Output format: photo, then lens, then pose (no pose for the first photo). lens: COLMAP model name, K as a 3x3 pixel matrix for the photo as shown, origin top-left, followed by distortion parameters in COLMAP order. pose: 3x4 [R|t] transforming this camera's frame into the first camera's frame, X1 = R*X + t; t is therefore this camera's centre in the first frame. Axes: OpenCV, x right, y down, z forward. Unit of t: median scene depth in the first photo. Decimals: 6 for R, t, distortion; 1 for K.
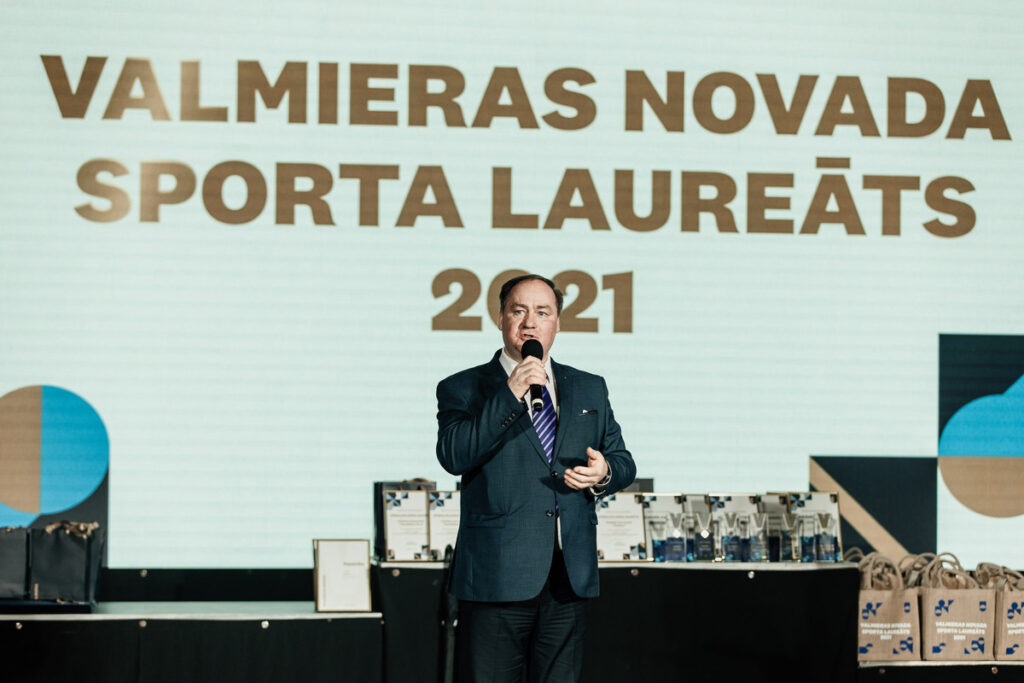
lens RADIAL K [[3171.1, 0, 513.4], [0, 3171.1, 353.5], [0, 0, 1]] dist [0.007692, 0.000000]
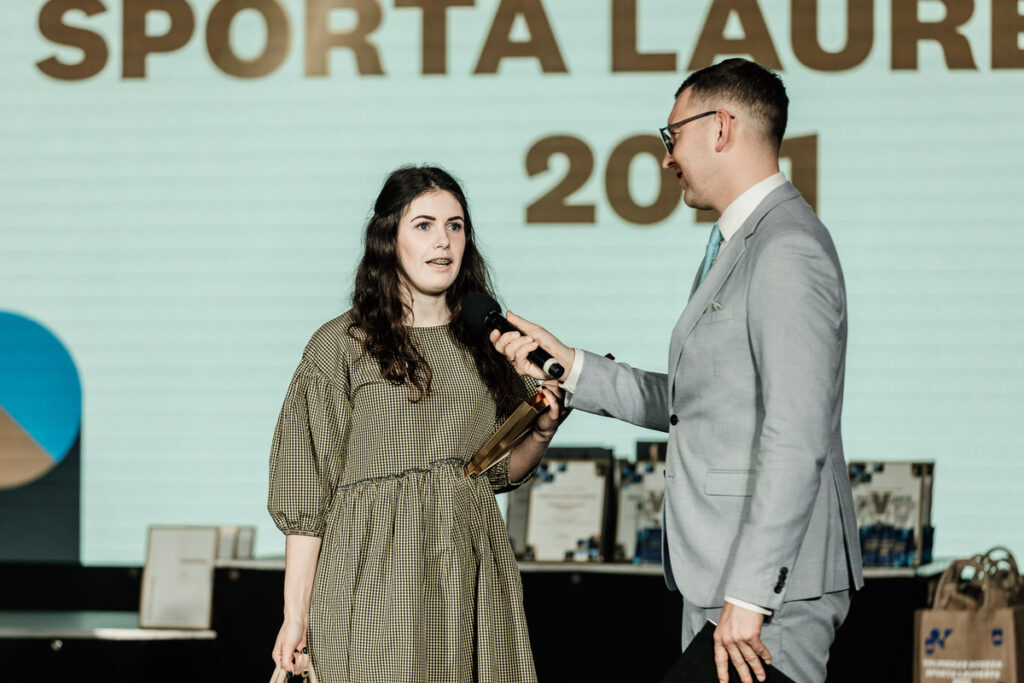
lens RADIAL K [[4624.6, 0, 502.7], [0, 4624.6, 335.5], [0, 0, 1]] dist [0.027496, 0.000000]
pose [[0.926472, -0.007532, -0.376289, 0.344717], [0.012898, 0.999848, 0.011743, 0.004713], [0.376143, -0.015733, 0.926428, 0.069521]]
